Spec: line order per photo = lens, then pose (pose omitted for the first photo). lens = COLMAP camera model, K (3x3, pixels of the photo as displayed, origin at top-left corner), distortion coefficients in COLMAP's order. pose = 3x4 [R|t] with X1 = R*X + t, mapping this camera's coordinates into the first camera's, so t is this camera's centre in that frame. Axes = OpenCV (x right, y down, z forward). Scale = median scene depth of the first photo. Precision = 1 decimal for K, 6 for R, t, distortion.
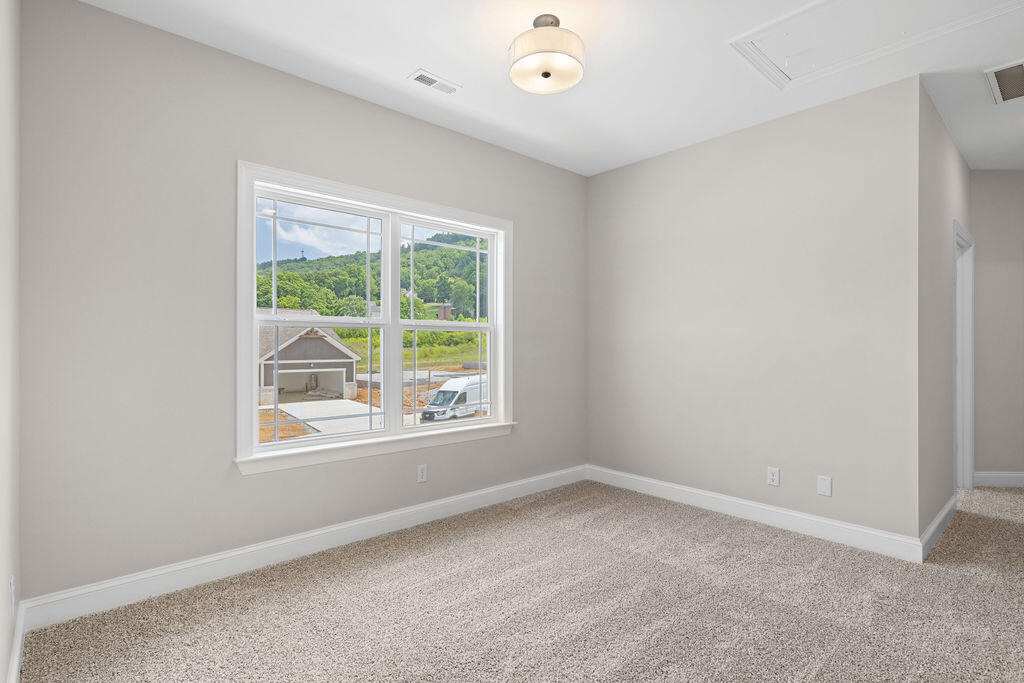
lens RADIAL K [[528.4, 0, 511.6], [0, 528.4, 343.6], [0, 0, 1]] dist [-0.005952, 0.004464]
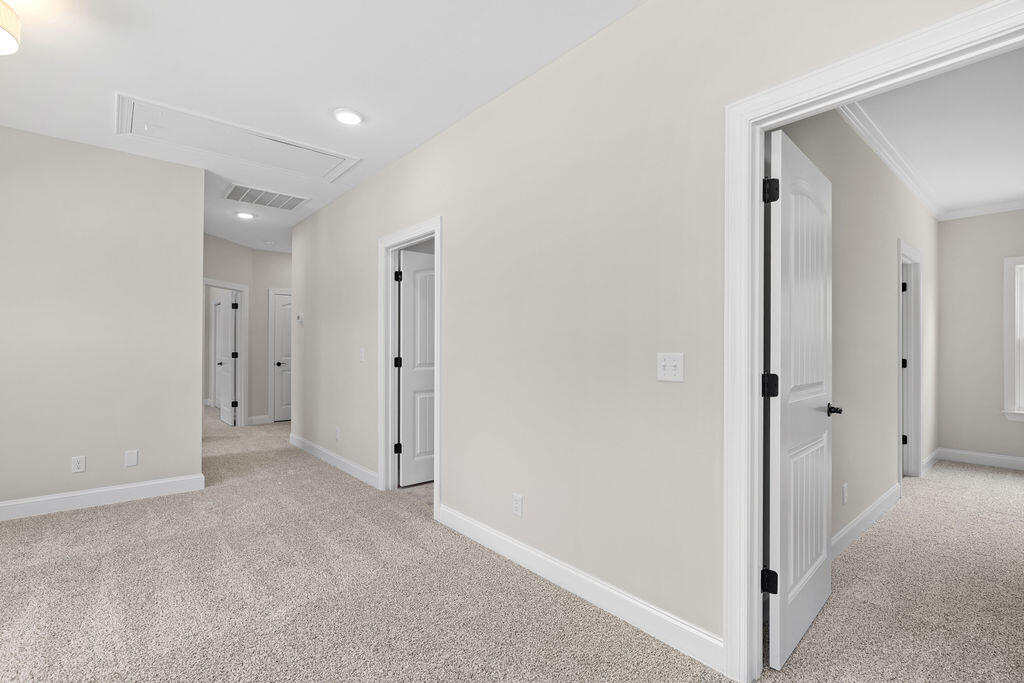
lens RADIAL K [[464.7, 0, 505.9], [0, 464.7, 346.1], [0, 0, 1]] dist [-0.001616, -0.000039]
pose [[0.054999, -0.006174, 0.998467, -0.522479], [0.008986, 0.999943, 0.005688, 0.005012], [-0.998446, 0.008659, 0.055051, 0.051229]]
